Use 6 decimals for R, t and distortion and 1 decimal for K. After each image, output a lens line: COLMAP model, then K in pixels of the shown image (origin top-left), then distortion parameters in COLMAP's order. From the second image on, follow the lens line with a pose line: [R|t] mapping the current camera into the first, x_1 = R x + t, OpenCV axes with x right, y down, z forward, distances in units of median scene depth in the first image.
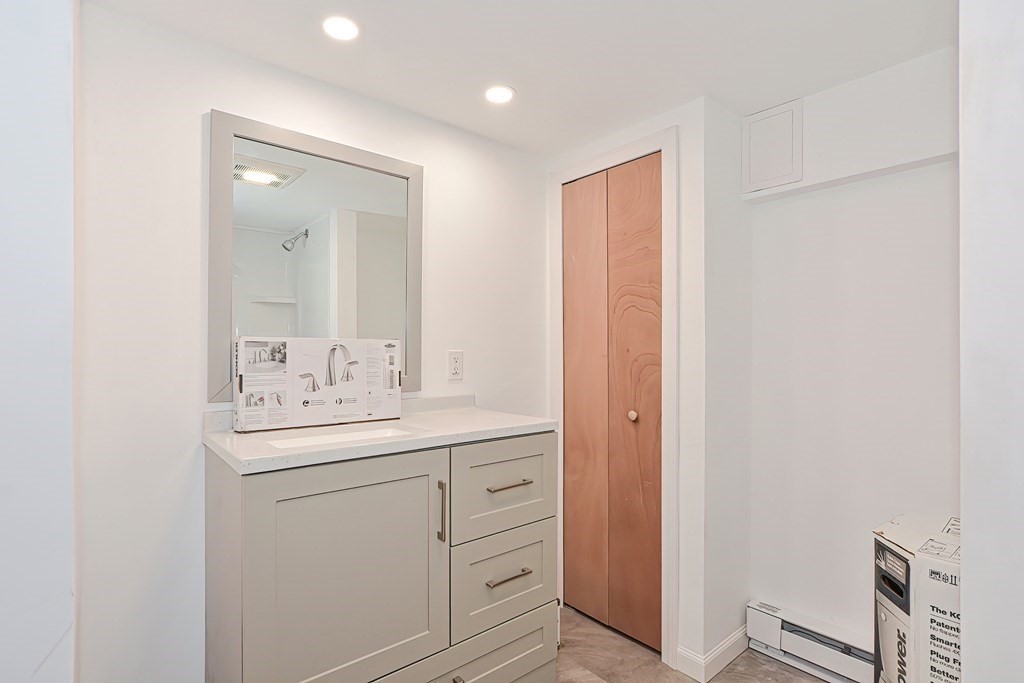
lens RADIAL K [[503.5, 0, 509.4], [0, 503.5, 350.0], [0, 0, 1]] dist [-0.013867, 0.006851]
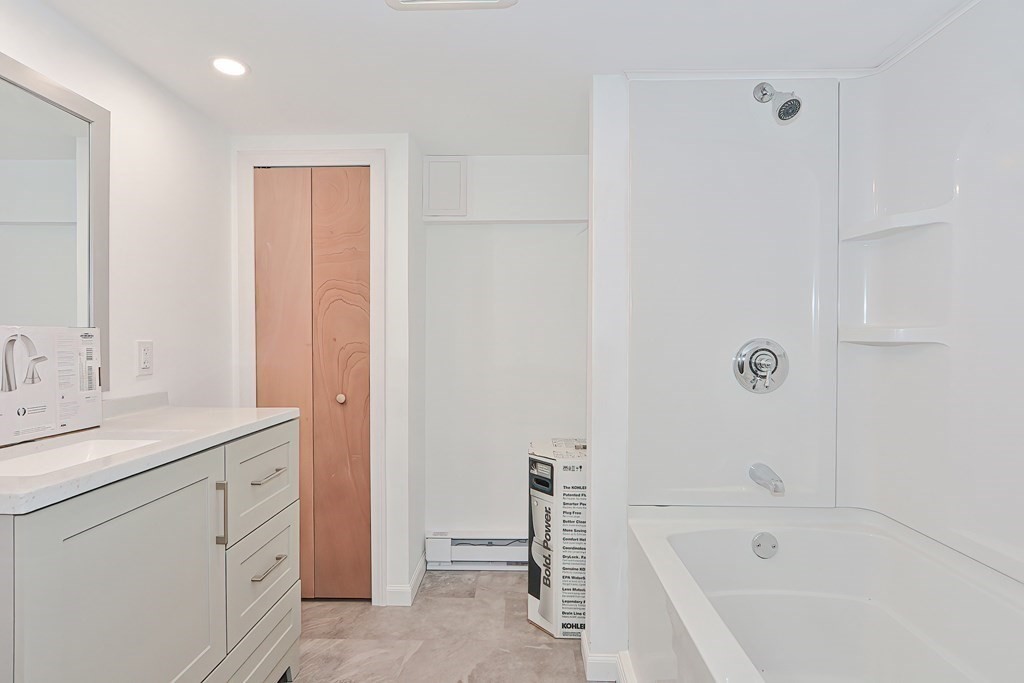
lens RADIAL K [[514.2, 0, 510.4], [0, 514.2, 343.5], [0, 0, 1]] dist [-0.020064, 0.010244]
pose [[0.656910, -0.009894, 0.753904, -0.401053], [-0.002911, 0.999873, 0.015658, -0.010586], [-0.753963, -0.012481, 0.656798, -0.022786]]
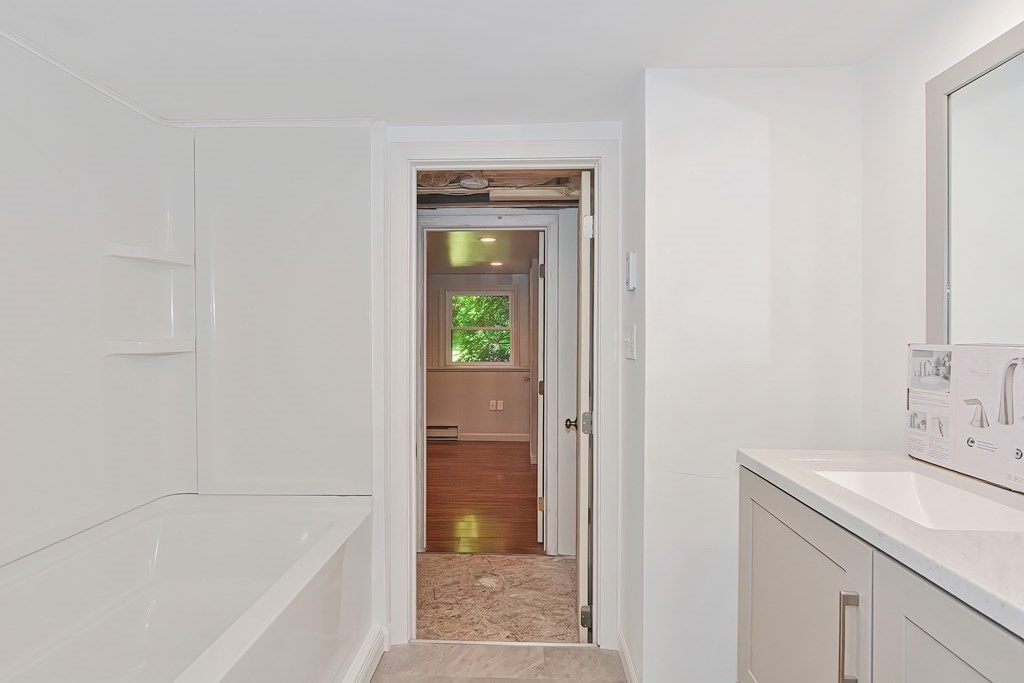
lens RADIAL K [[514.2, 0, 510.4], [0, 514.2, 343.5], [0, 0, 1]] dist [-0.020064, 0.010244]
pose [[-0.662928, 0.011229, -0.748599, 0.470325], [0.002033, 0.999911, 0.013198, -0.034003], [0.748680, 0.007227, -0.662892, 0.886791]]
